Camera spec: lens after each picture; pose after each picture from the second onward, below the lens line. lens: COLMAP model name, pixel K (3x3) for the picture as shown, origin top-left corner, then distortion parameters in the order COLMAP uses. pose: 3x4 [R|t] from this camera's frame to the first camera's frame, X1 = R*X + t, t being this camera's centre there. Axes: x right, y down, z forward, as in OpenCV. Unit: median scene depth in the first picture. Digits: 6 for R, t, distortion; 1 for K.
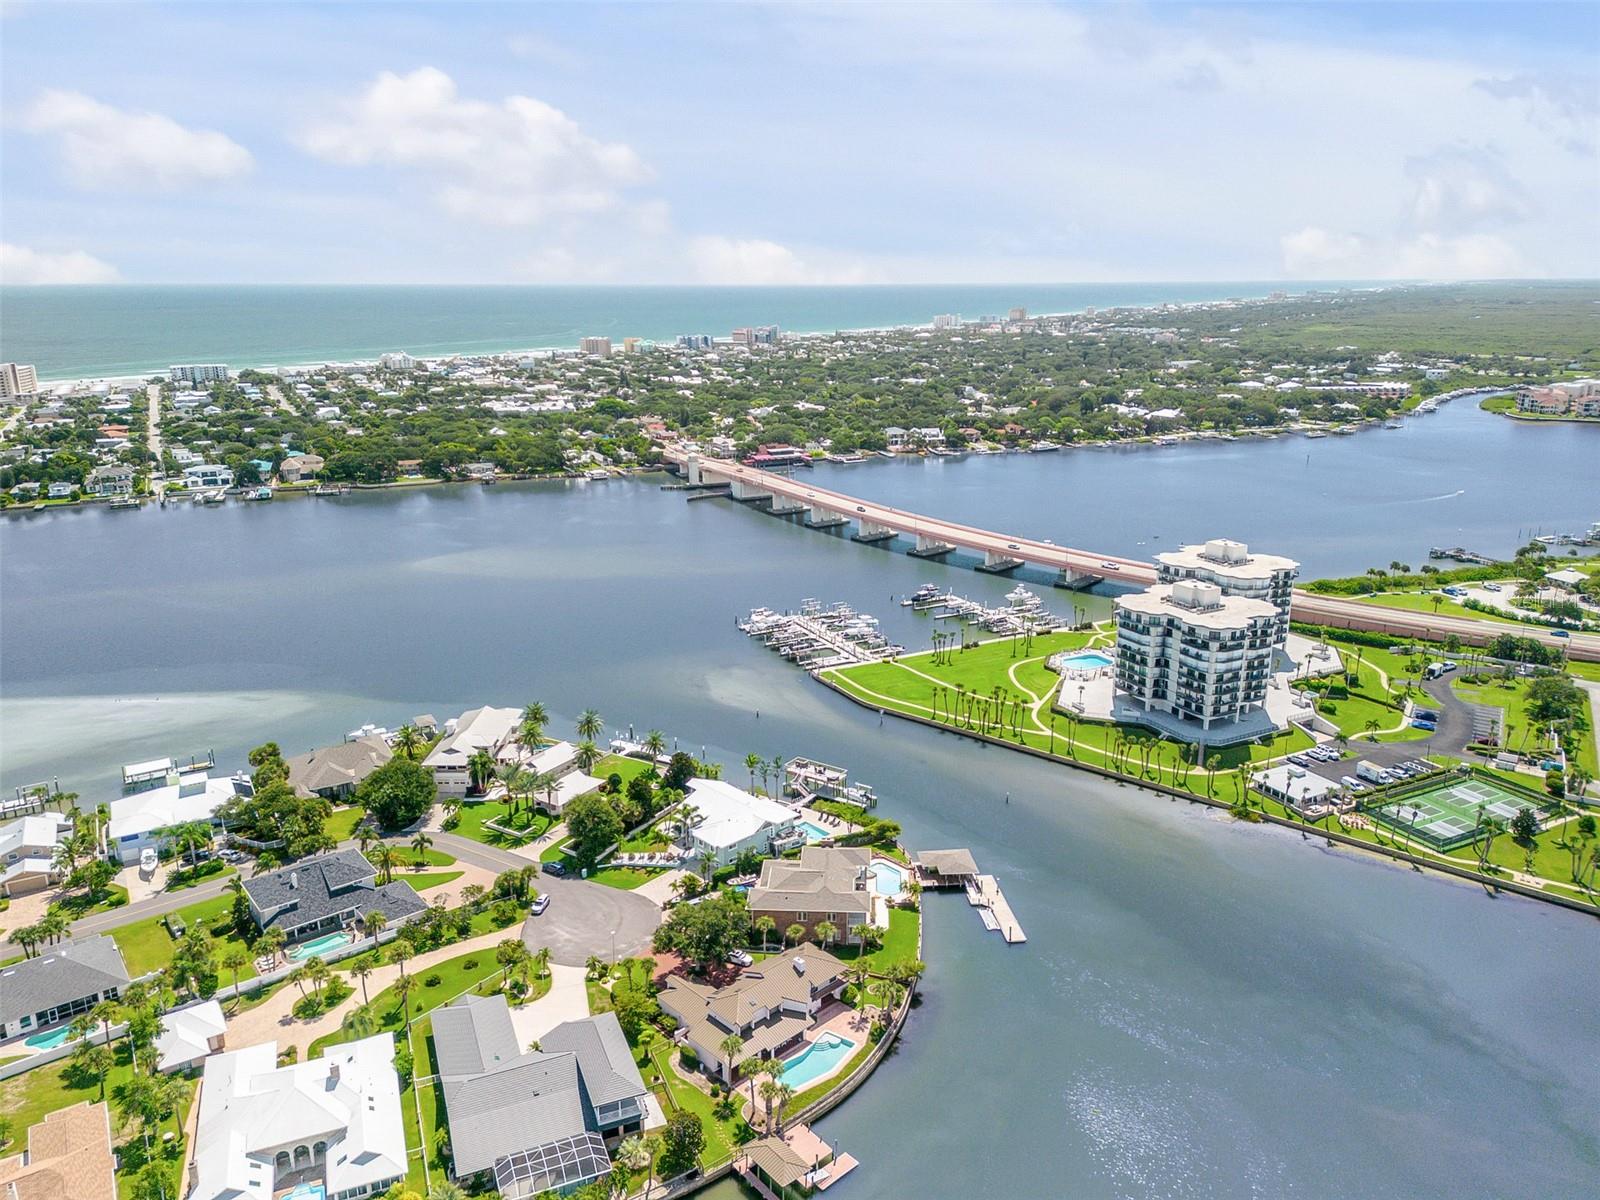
lens RADIAL K [[1143.2, 0, 803.1], [0, 1143.2, 622.5], [0, 0, 1]] dist [0.077283, -0.083716]
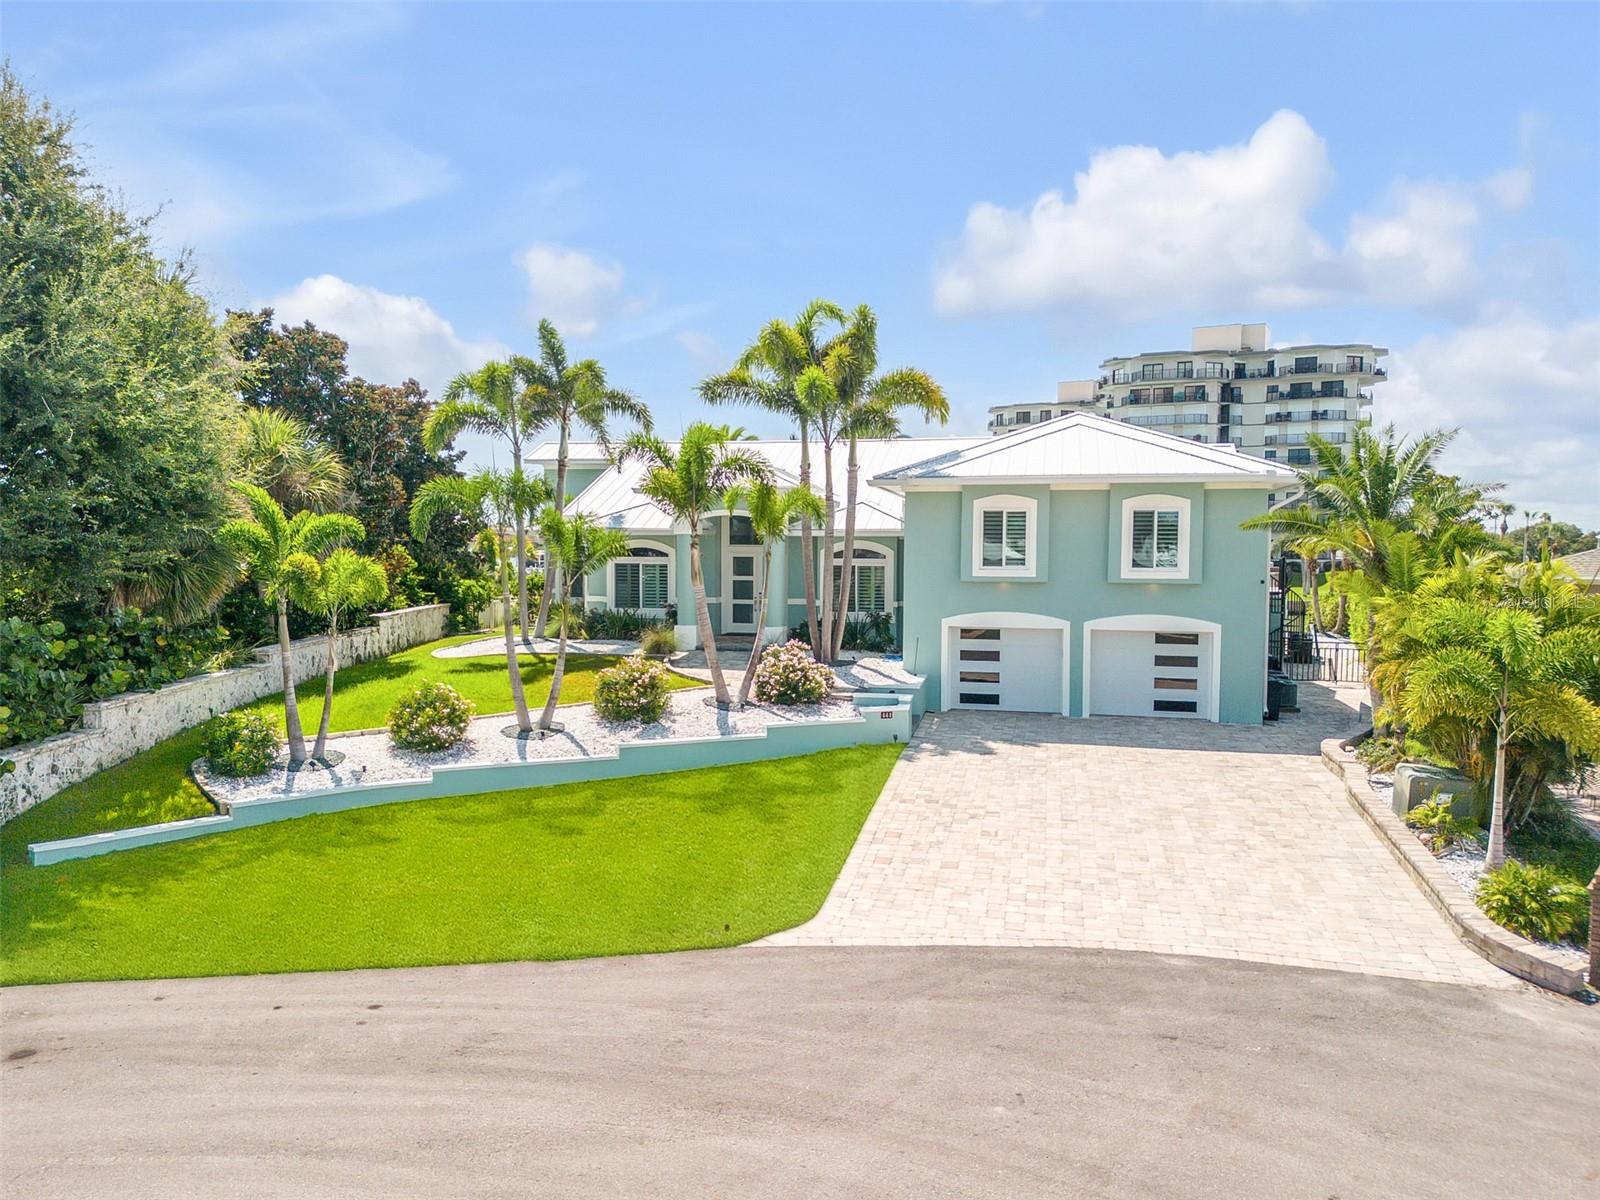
lens RADIAL K [[1143.2, 0, 803.1], [0, 1143.2, 622.5], [0, 0, 1]] dist [0.077283, -0.083716]
pose [[0.821102, -0.026254, 0.570178, -0.131023], [0.153769, 0.972183, -0.176676, 0.158627], [-0.549679, 0.232745, 0.802299, 0.657831]]
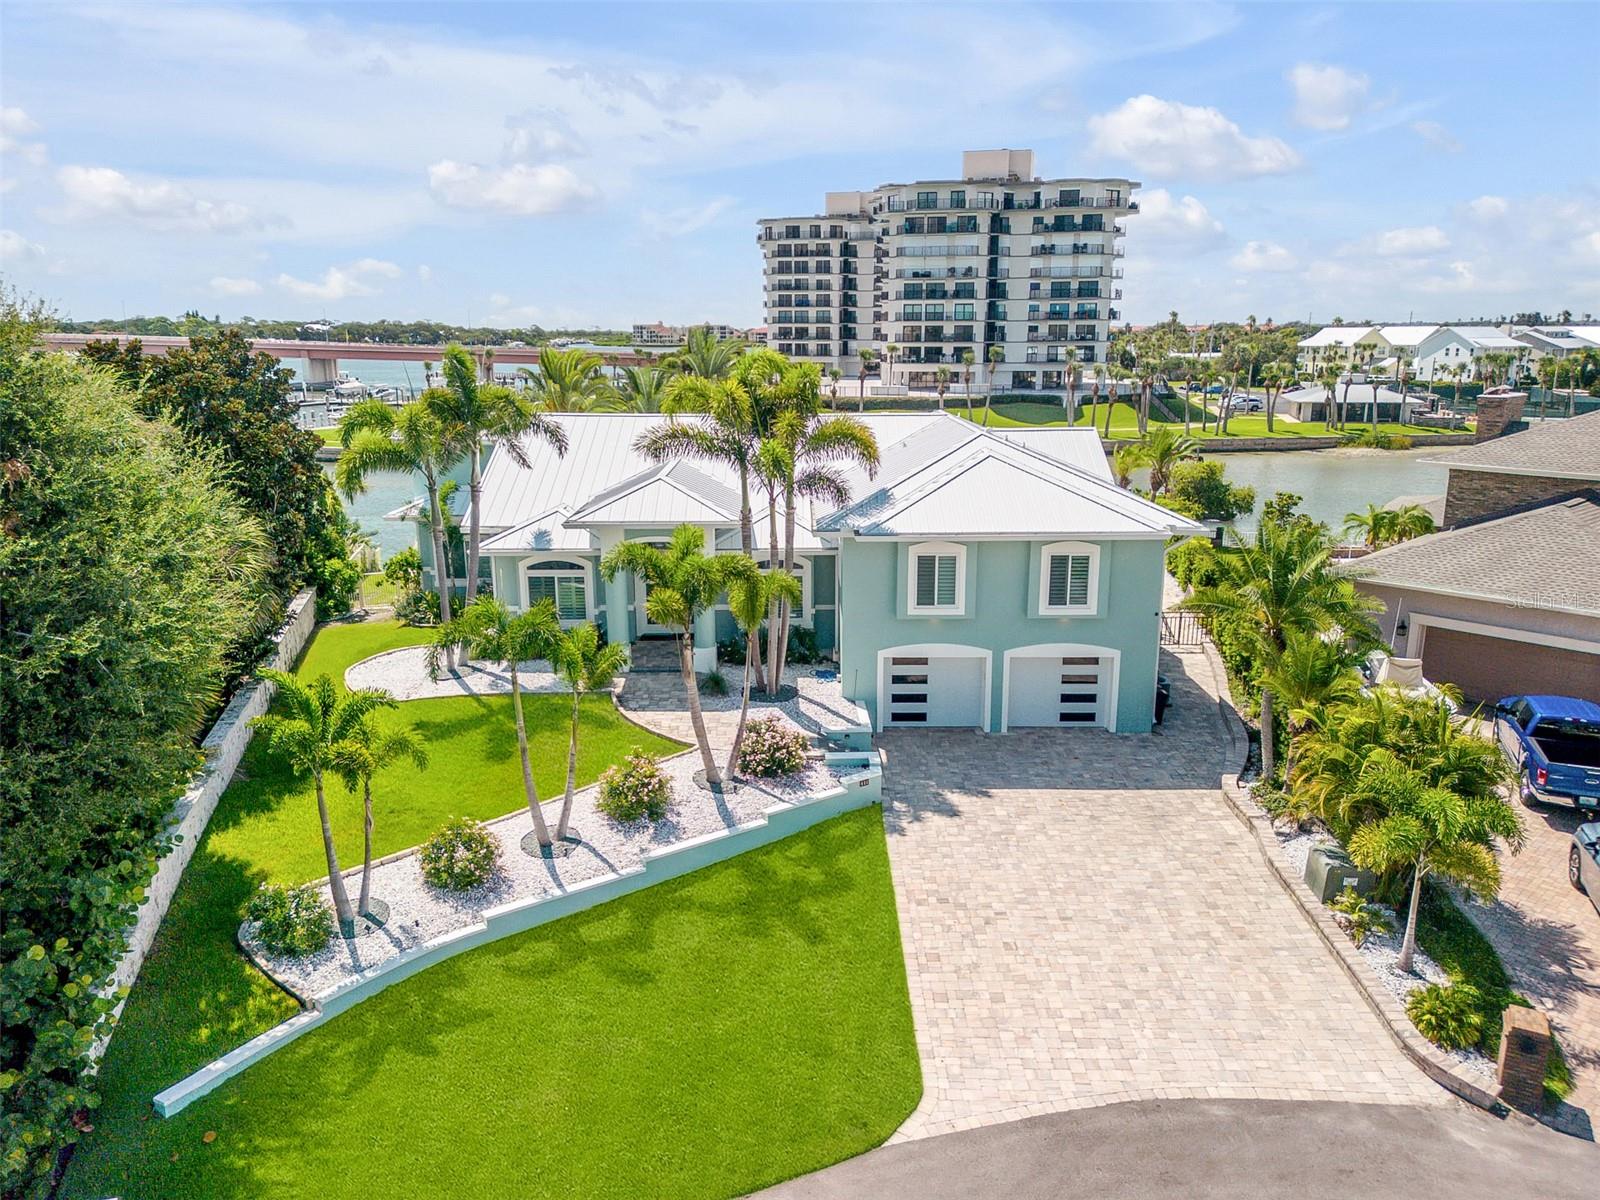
lens RADIAL K [[1150.2, 0, 804.0], [0, 1150.2, 616.5], [0, 0, 1]] dist [0.065925, -0.056837]
pose [[0.676982, -0.173841, 0.715174, -0.145349], [0.211183, 0.976726, 0.037512, 0.134917], [-0.705051, 0.125638, 0.697939, 0.659745]]
